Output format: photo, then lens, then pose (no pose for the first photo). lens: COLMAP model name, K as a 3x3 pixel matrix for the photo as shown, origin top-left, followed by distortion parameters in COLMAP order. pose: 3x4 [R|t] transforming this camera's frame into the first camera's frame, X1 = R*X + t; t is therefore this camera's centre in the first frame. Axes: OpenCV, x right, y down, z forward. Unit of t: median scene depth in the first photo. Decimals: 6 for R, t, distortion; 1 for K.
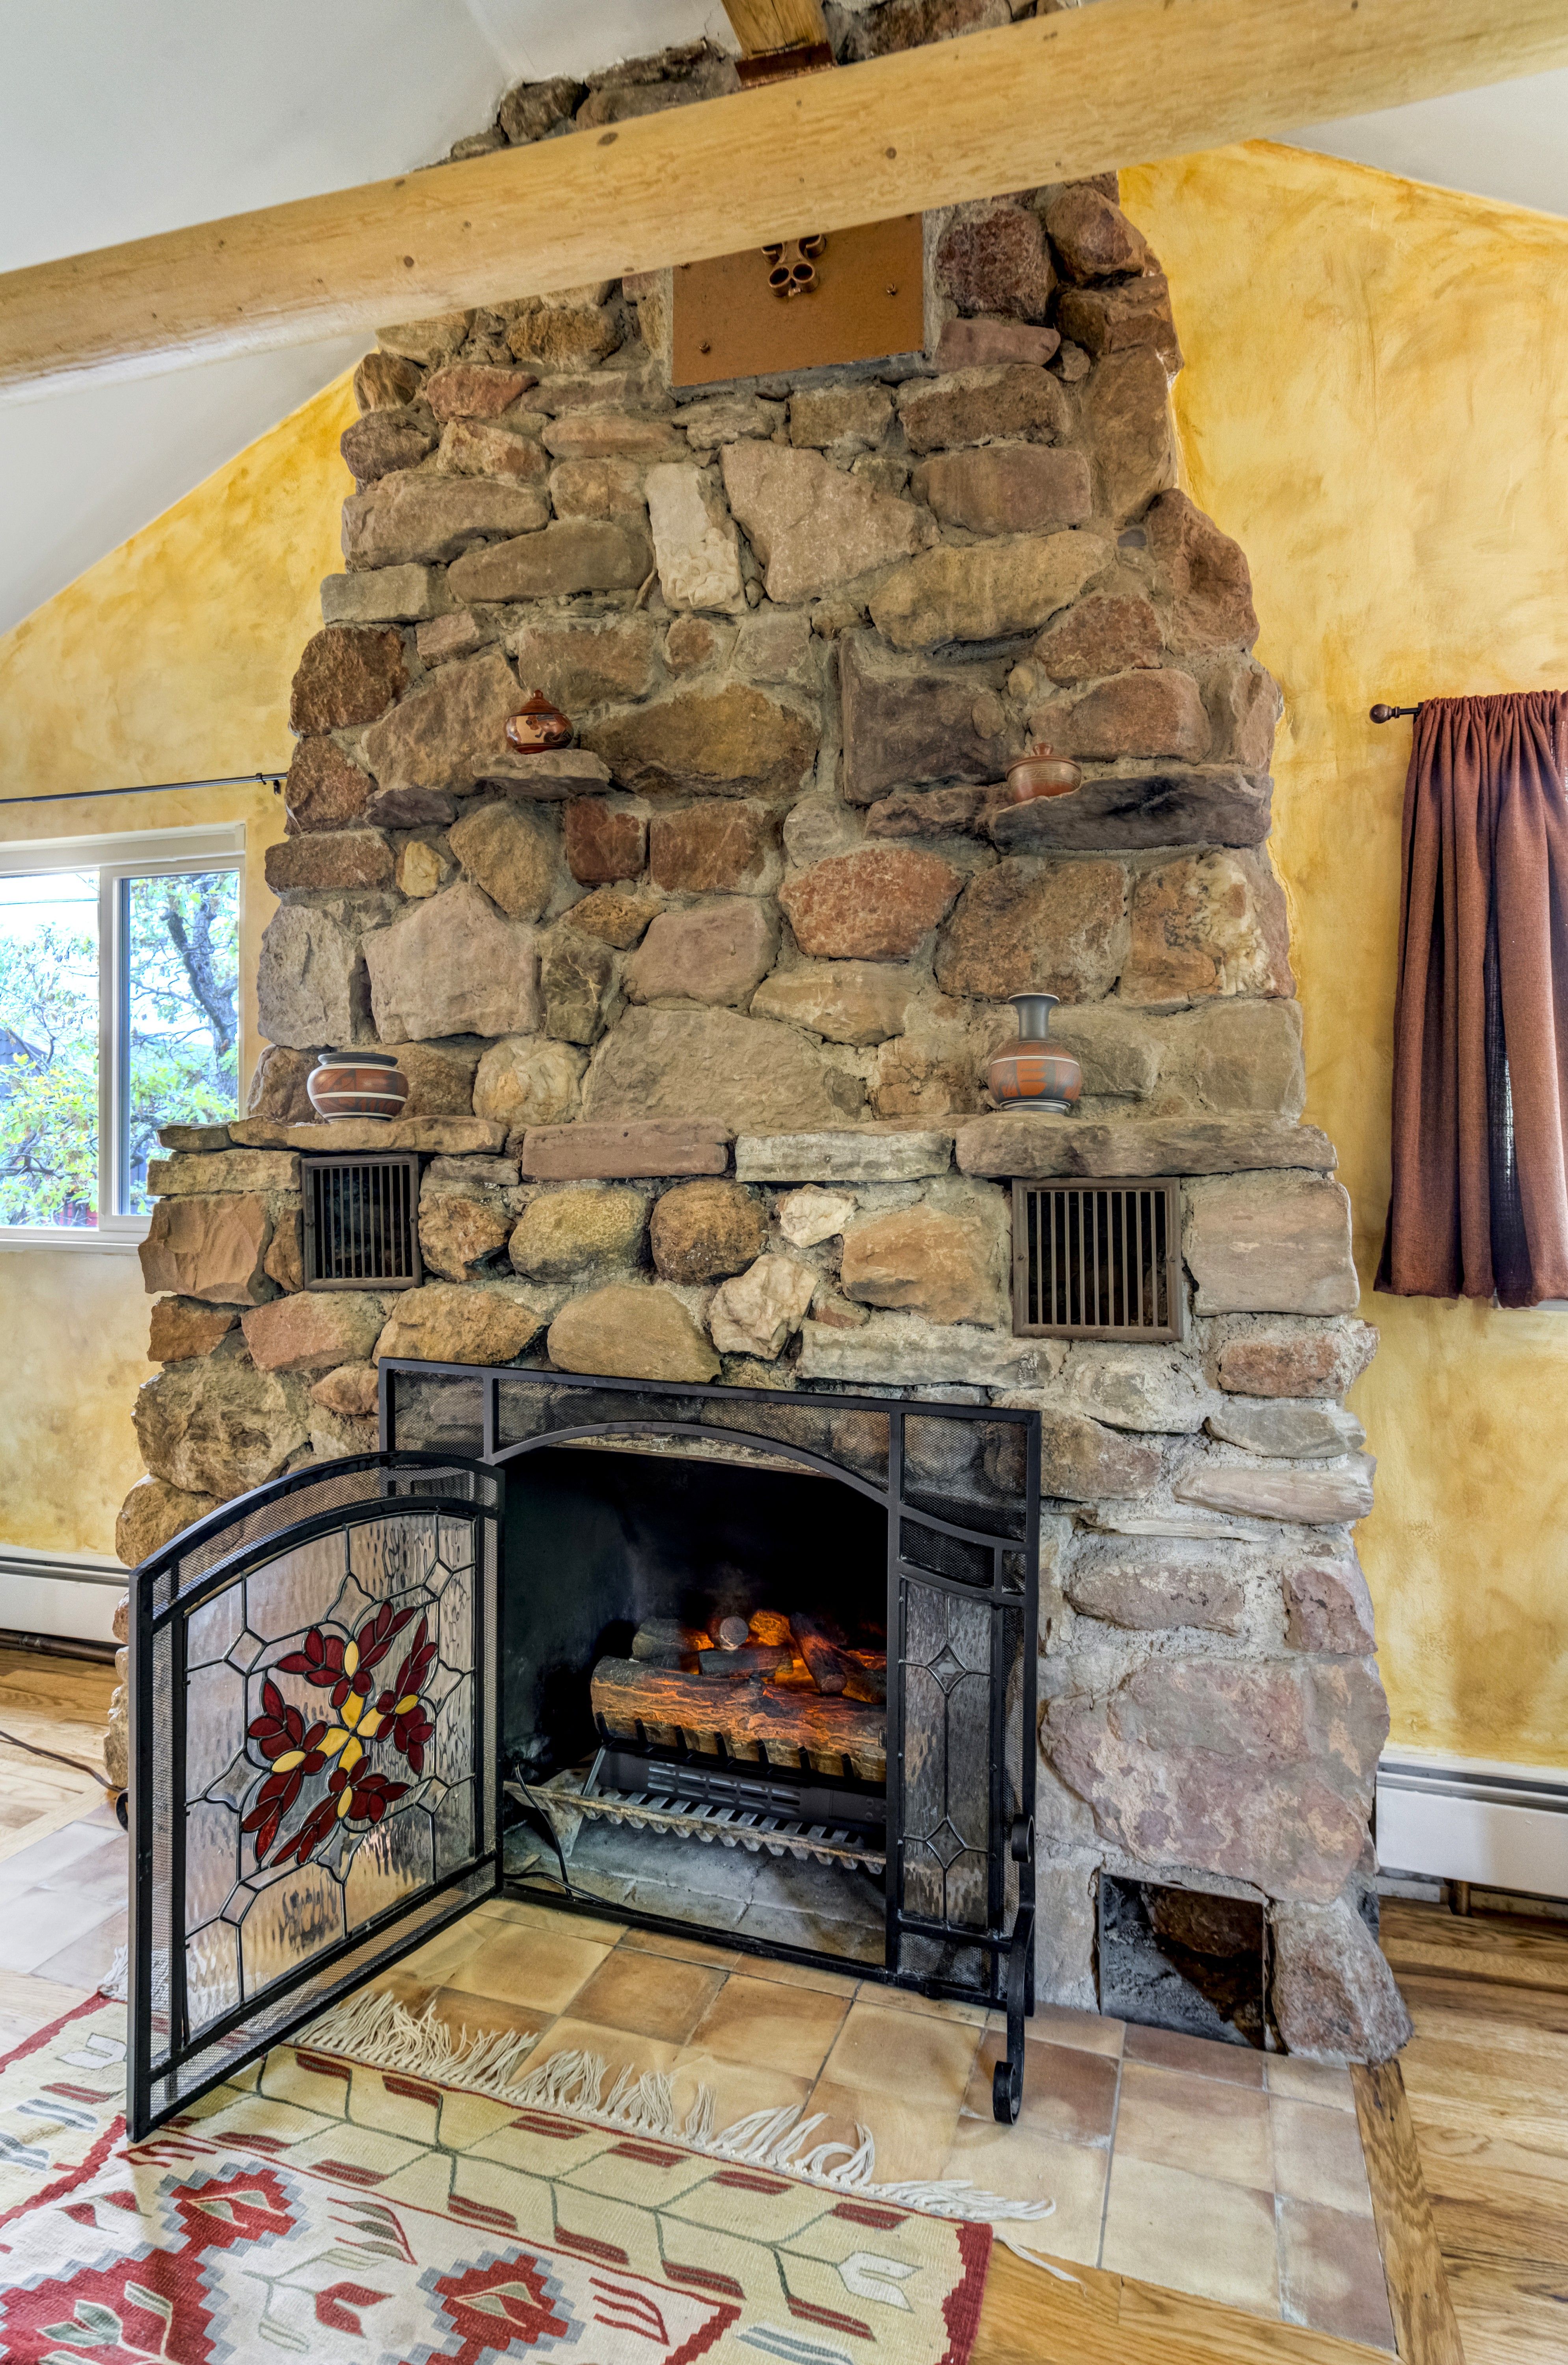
lens RADIAL K [[1327.2, 0, 650.5], [0, 1327.2, 1128.4], [0, 0, 1]] dist [-0.021565, 0.000242]
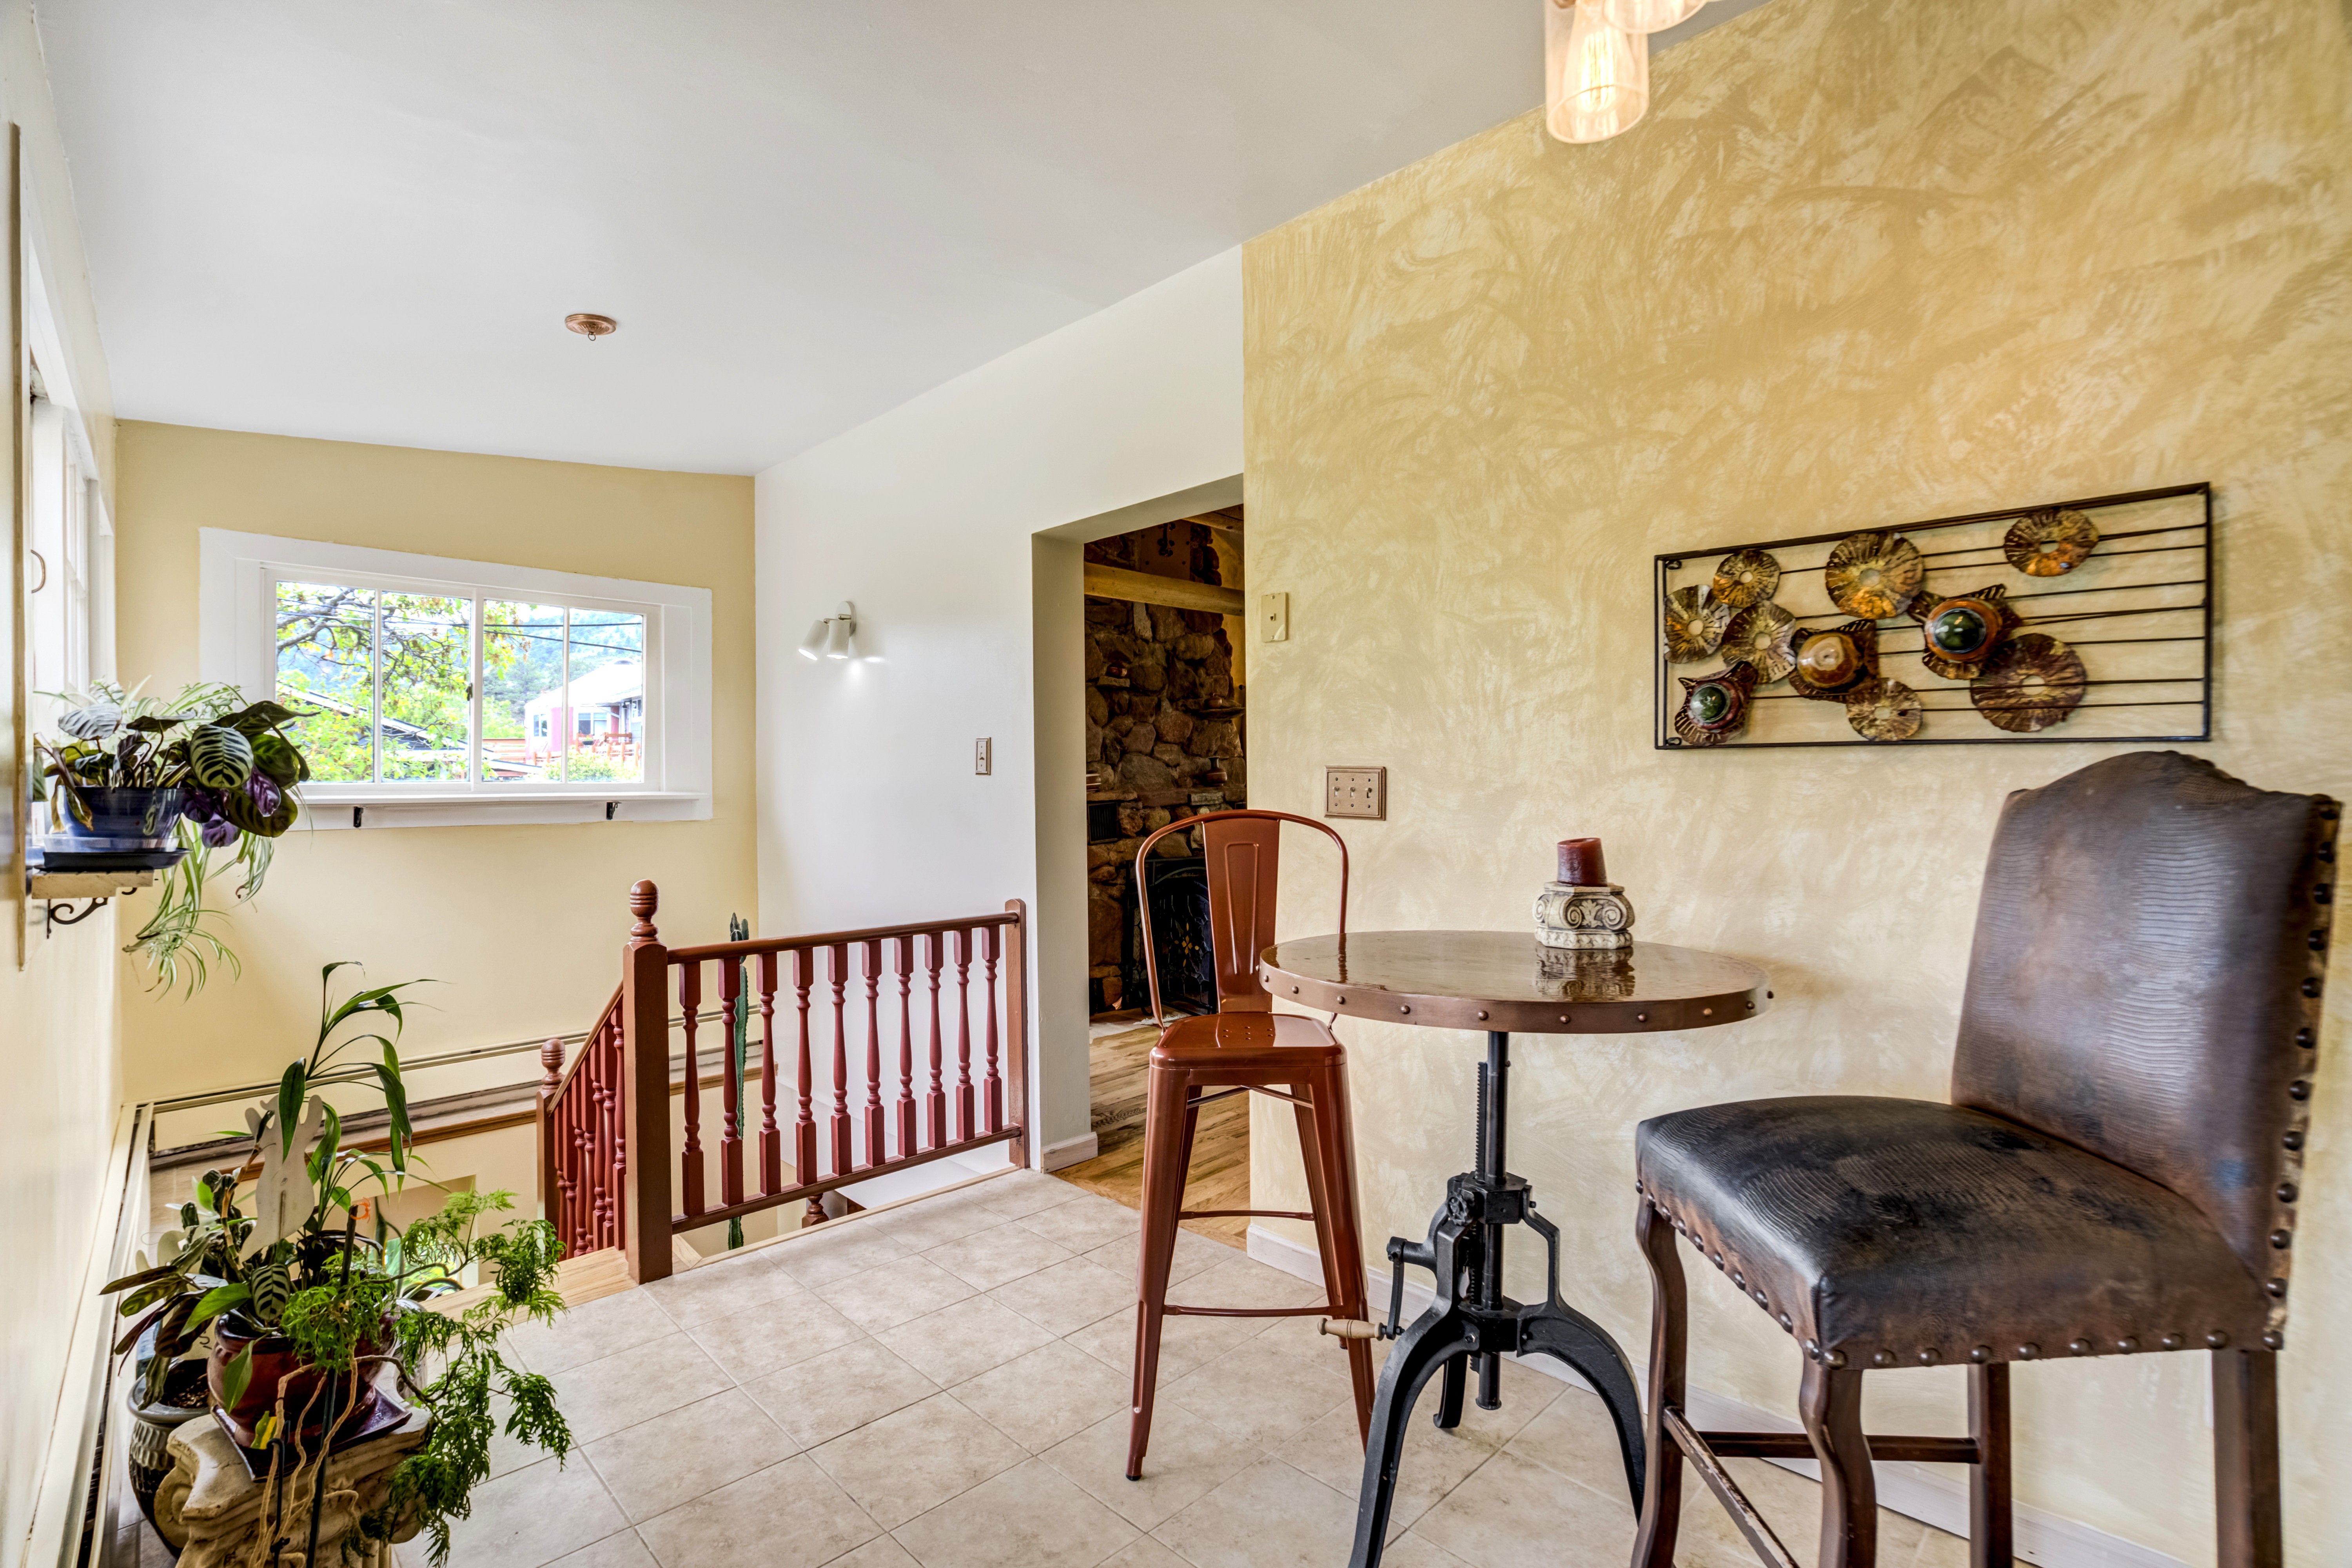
lens RADIAL K [[1085.9, 0, 1175.7], [0, 1085.9, 776.2], [0, 0, 1]] dist [-0.040036, 0.012979]
pose [[0.459235, -0.014098, 0.888203, -2.561329], [-0.021141, 0.999417, 0.026795, -0.121277], [-0.888063, -0.031083, 0.458670, -0.393547]]
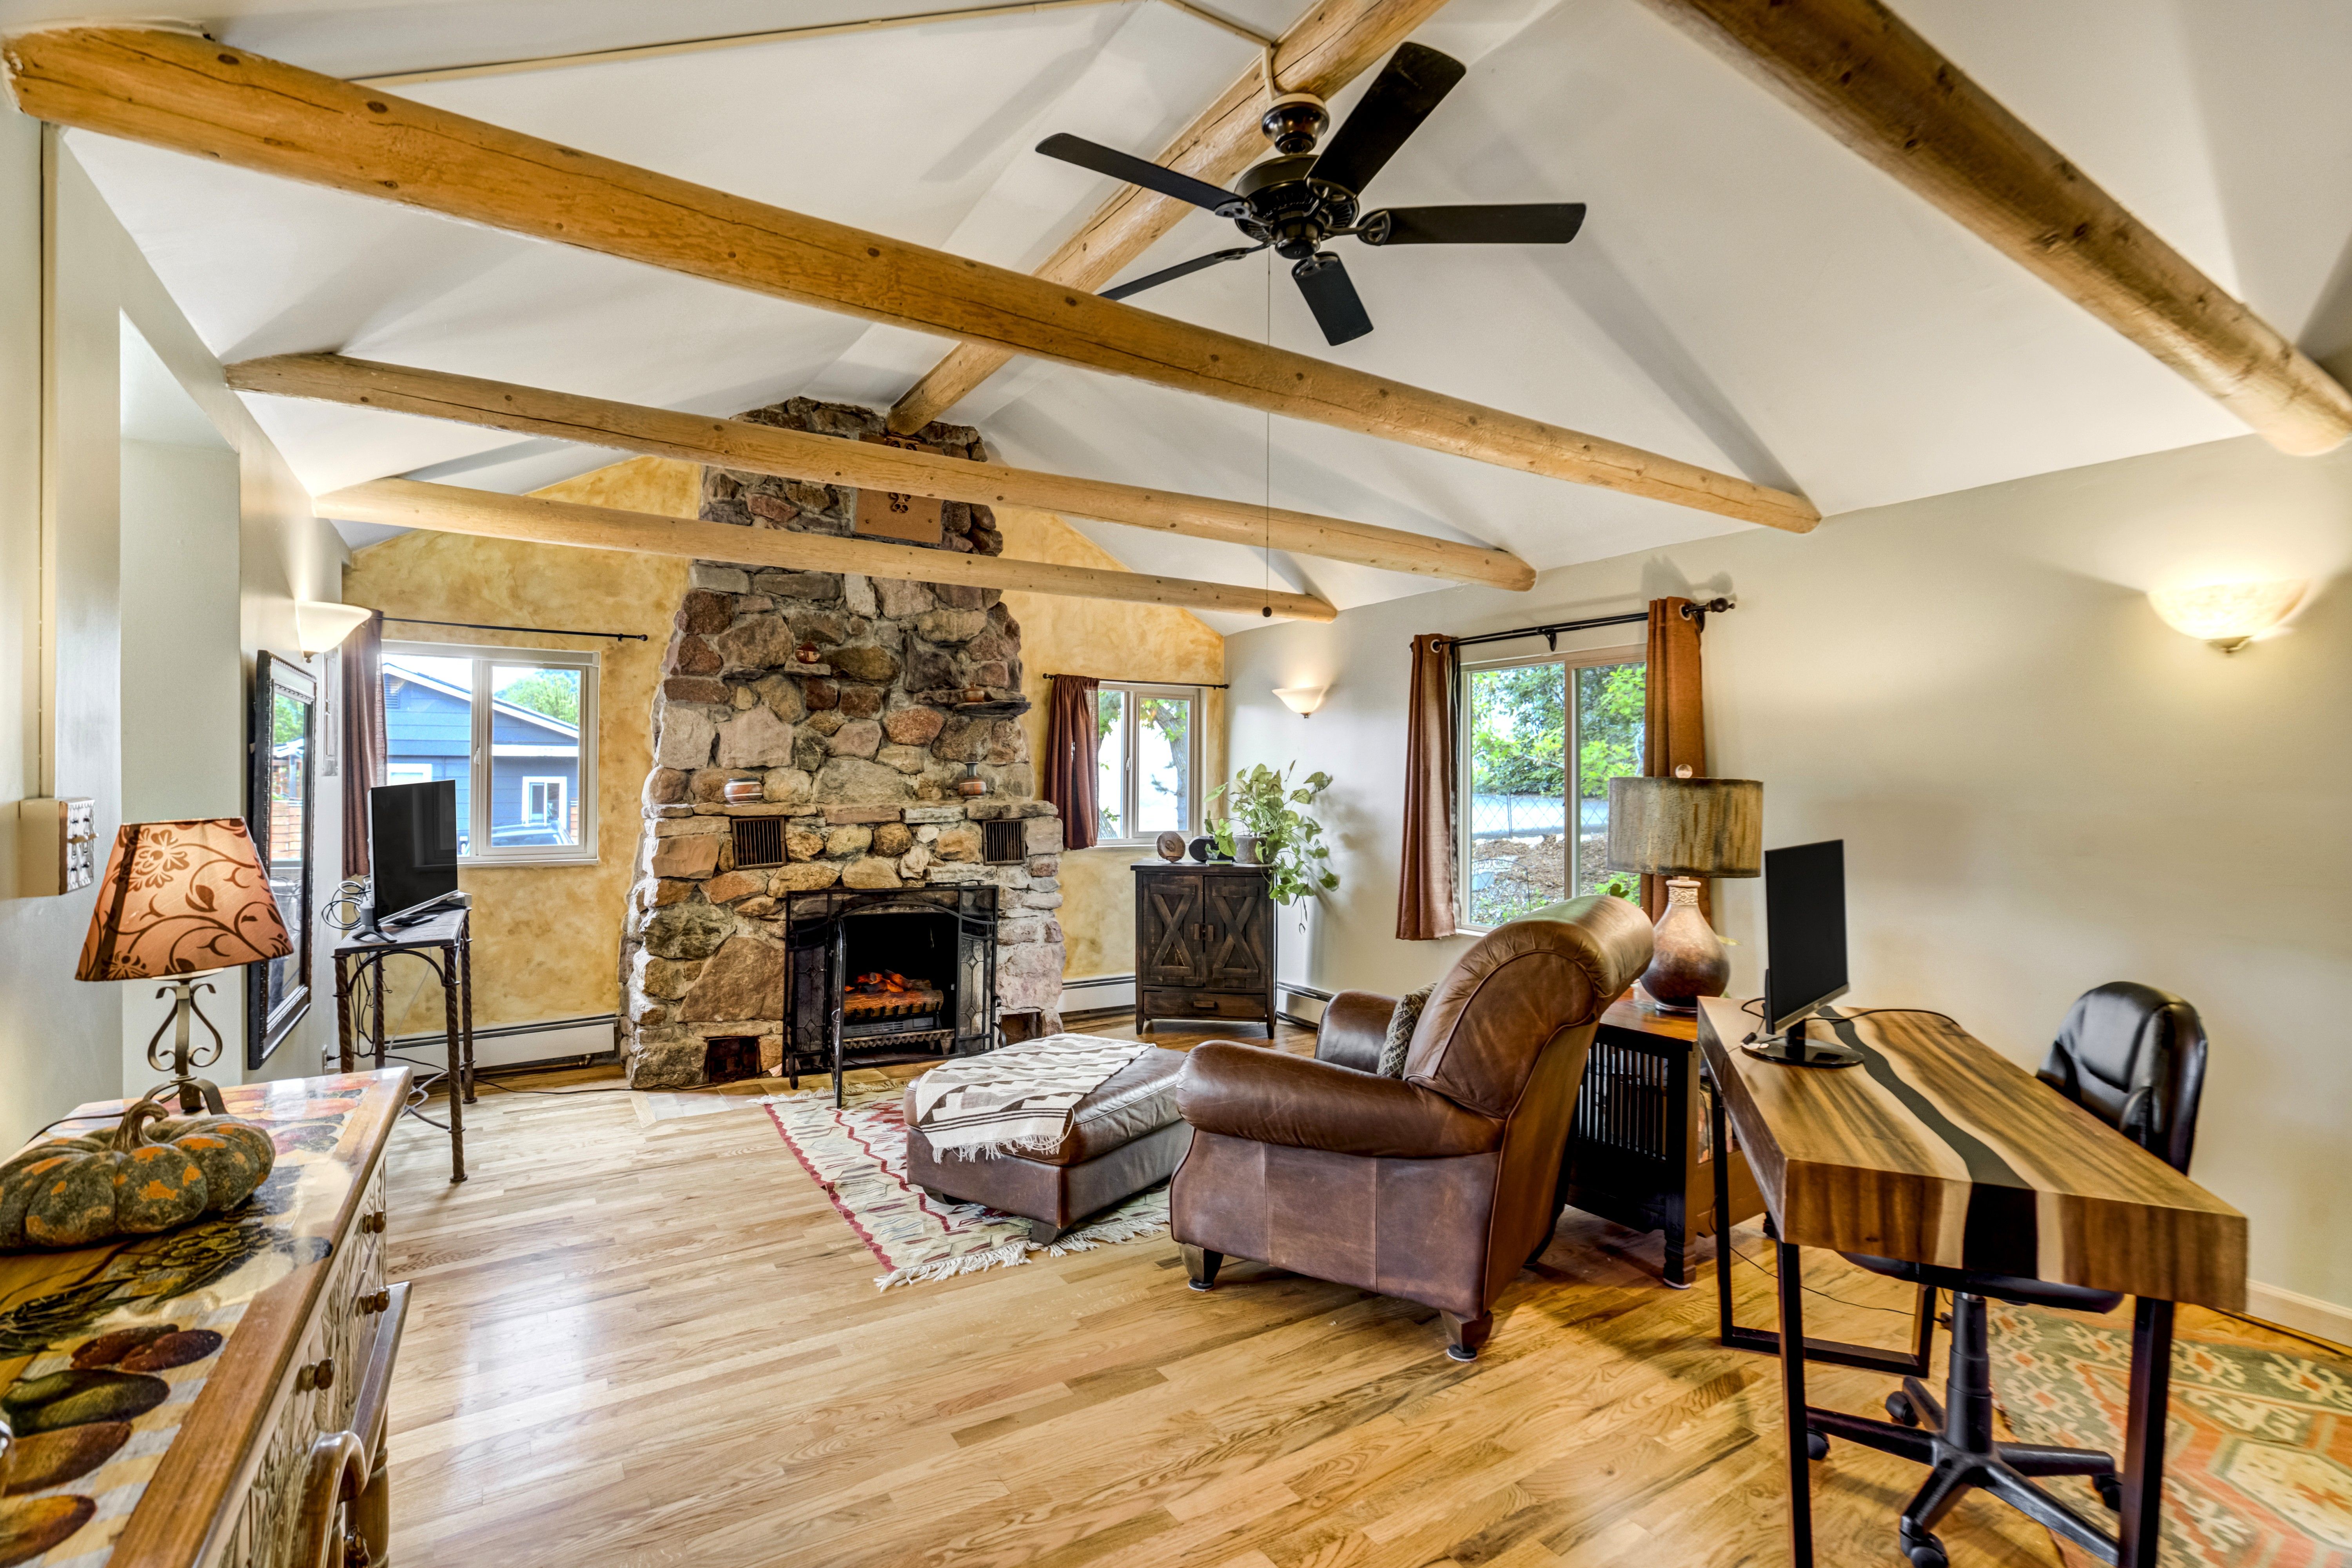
lens RADIAL K [[1085.9, 0, 1175.7], [0, 1085.9, 776.2], [0, 0, 1]] dist [-0.040036, 0.012979]
pose [[0.624369, -0.004780, 0.781115, -1.395545], [-0.026906, 0.999256, 0.027621, -0.144839], [-0.780666, -0.038262, 0.623776, -0.988956]]
